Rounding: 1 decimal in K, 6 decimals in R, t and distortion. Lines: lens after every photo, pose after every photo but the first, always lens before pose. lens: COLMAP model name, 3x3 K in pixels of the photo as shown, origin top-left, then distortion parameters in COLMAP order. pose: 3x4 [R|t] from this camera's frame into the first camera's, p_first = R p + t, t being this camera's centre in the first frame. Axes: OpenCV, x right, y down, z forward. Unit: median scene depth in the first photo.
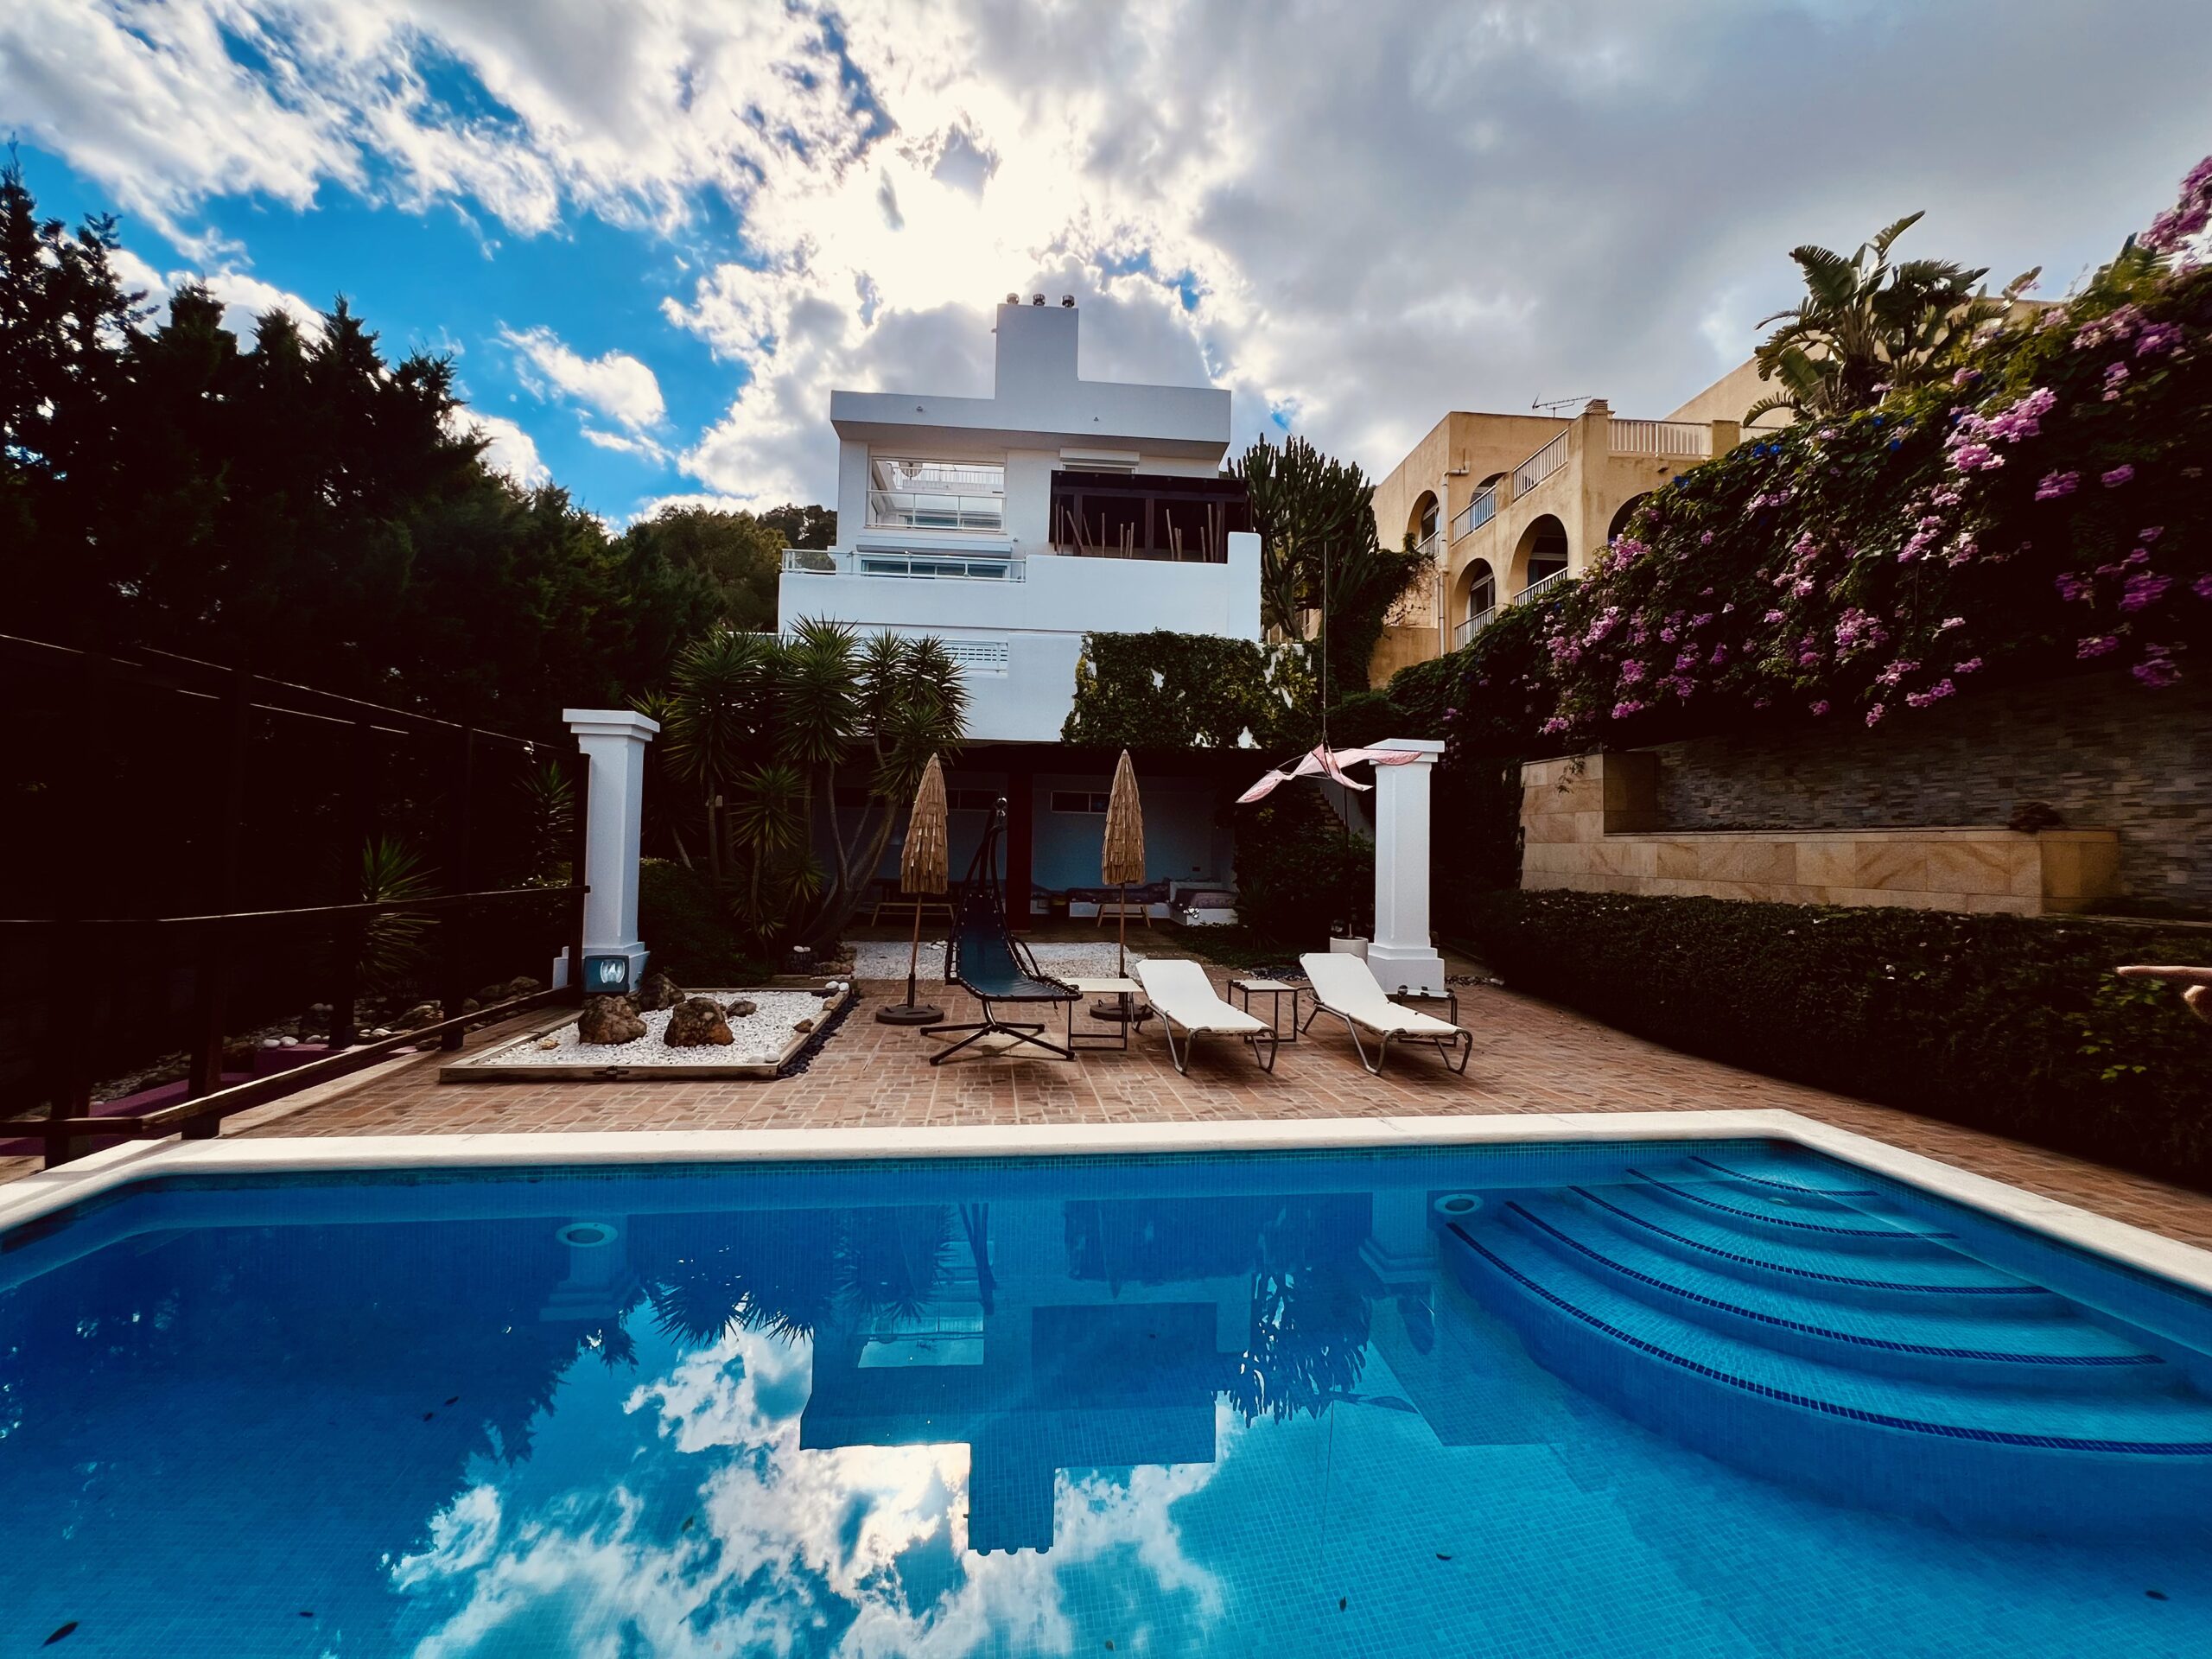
lens RADIAL K [[887.7, 0, 1100.9], [0, 887.7, 825.1], [0, 0, 1]] dist [-0.001411, 0.000039]
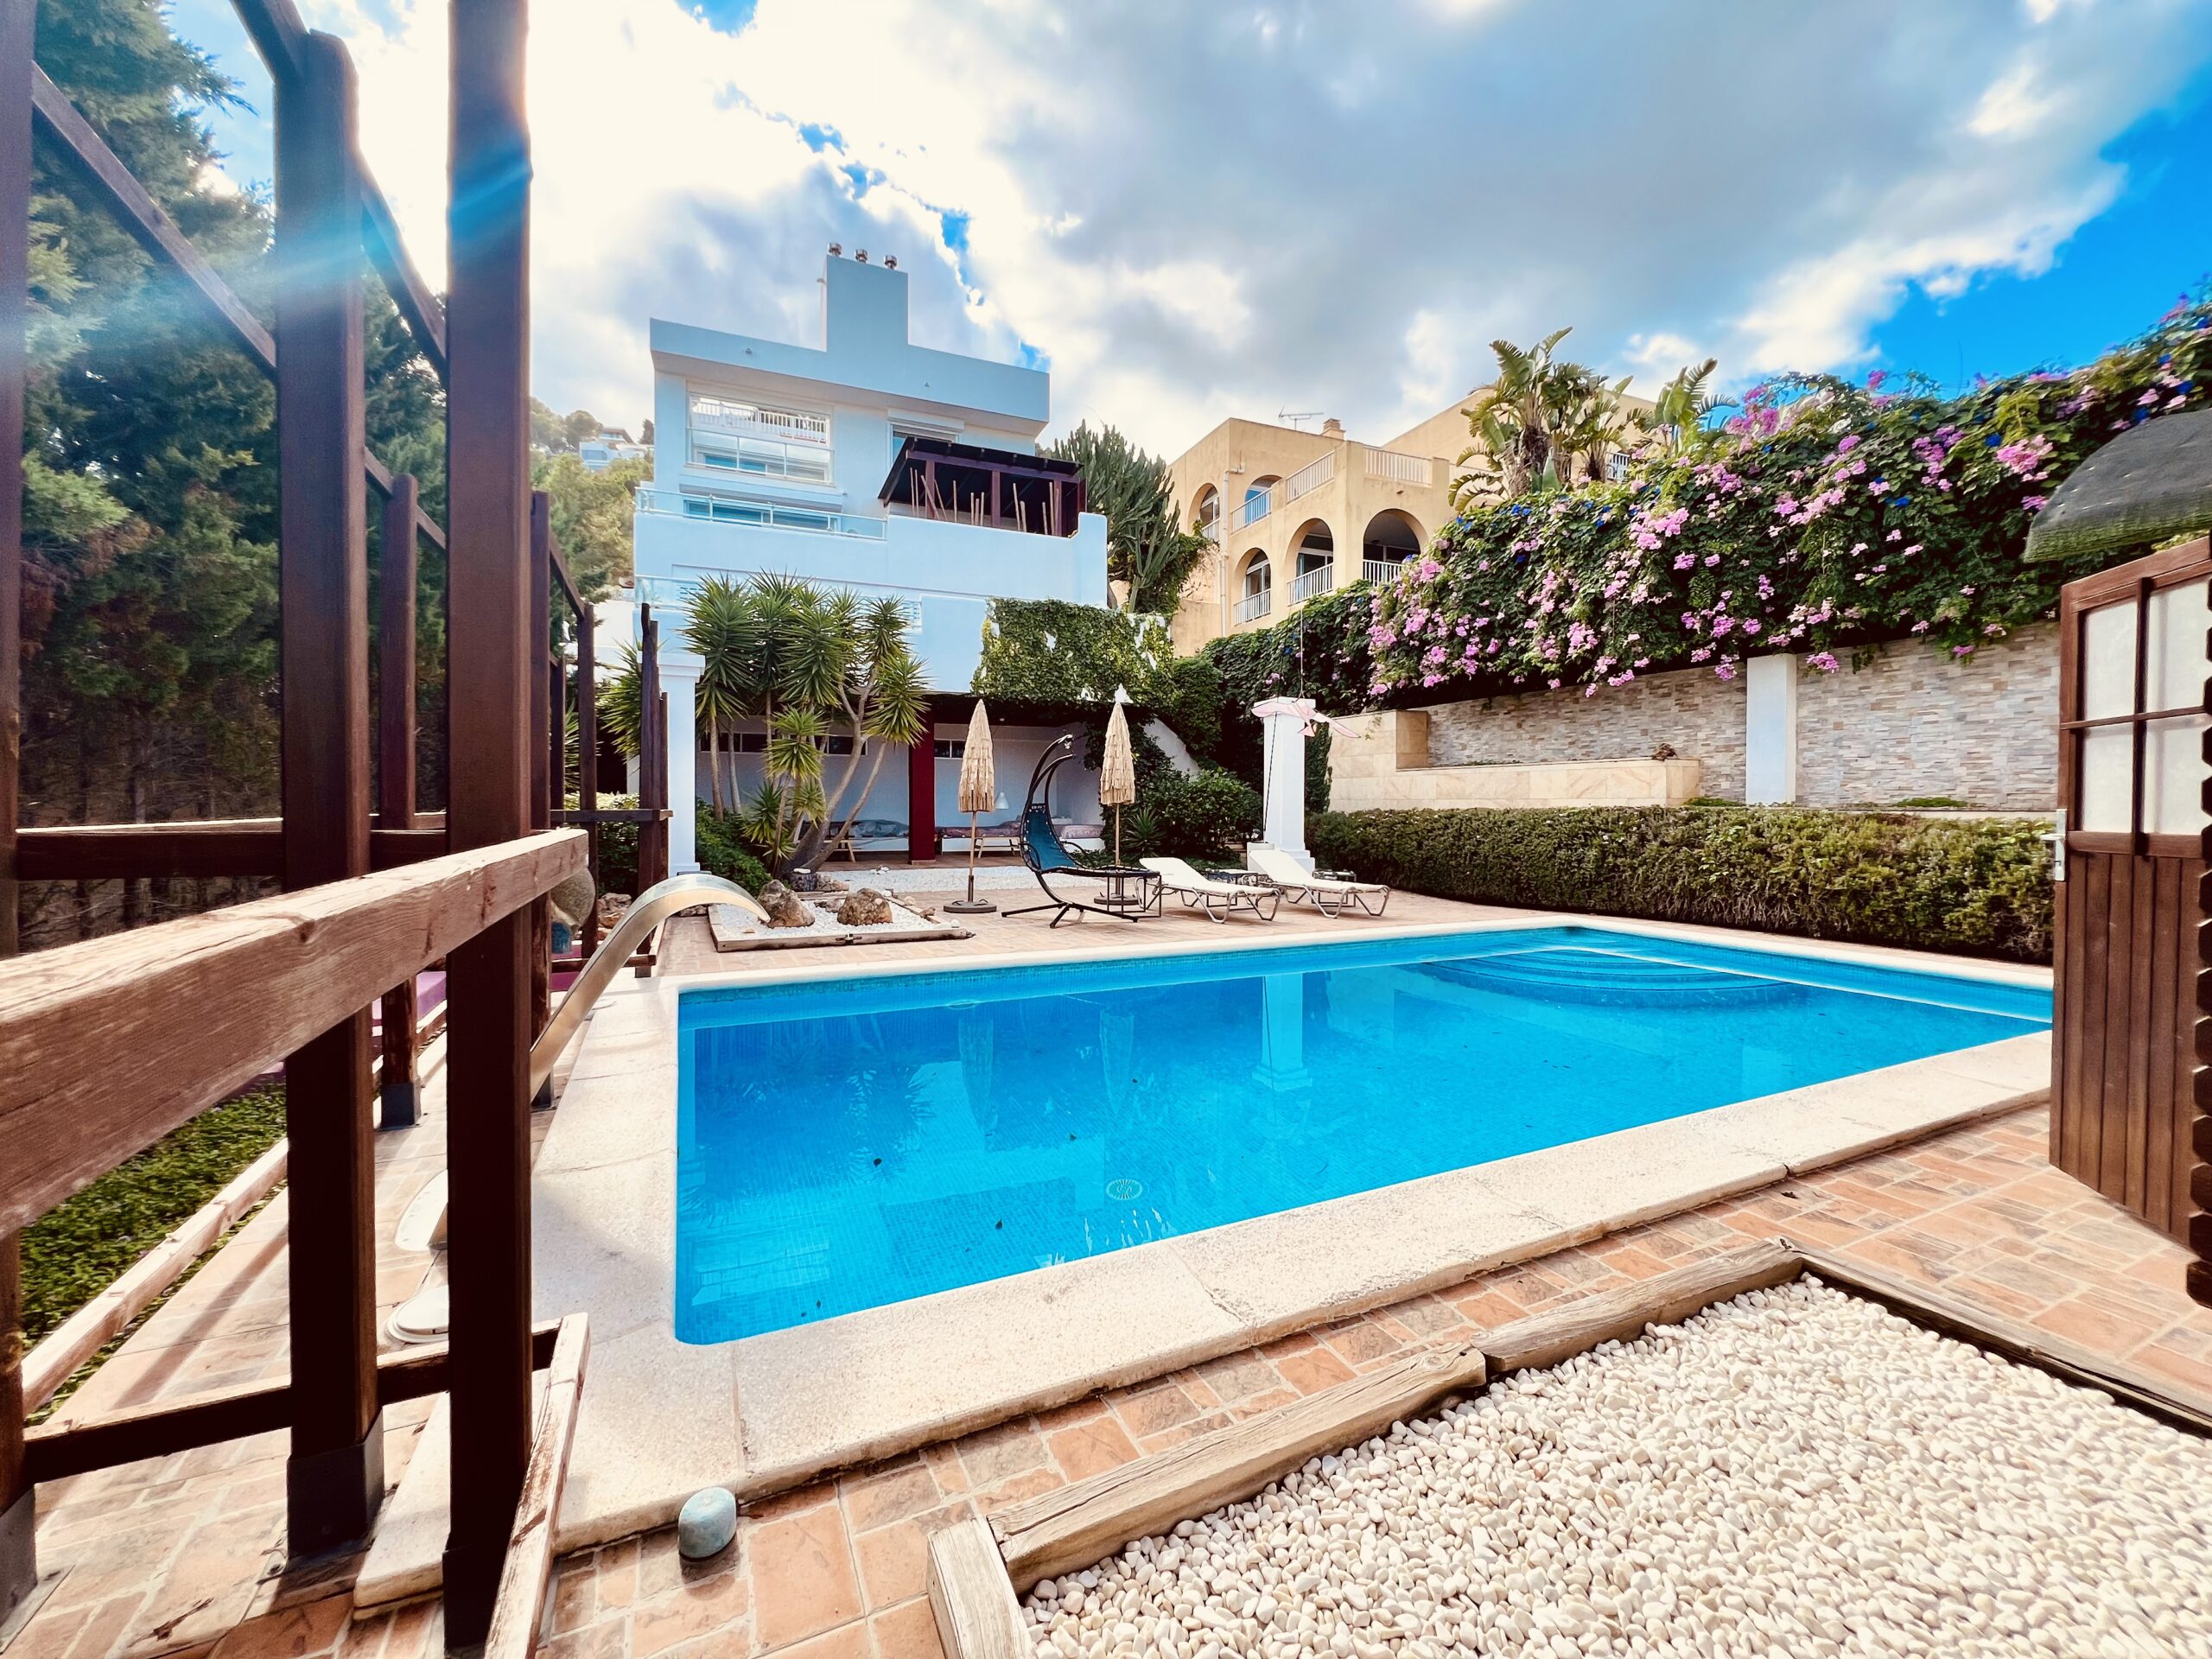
lens RADIAL K [[882.8, 0, 1101.2], [0, 882.8, 822.2], [0, 0, 1]] dist [-0.003096, 0.000634]
pose [[0.951536, -0.019373, 0.306926, -0.364815], [0.004706, 0.998814, 0.048456, 0.027816], [-0.307501, -0.044664, 0.950499, -0.211662]]
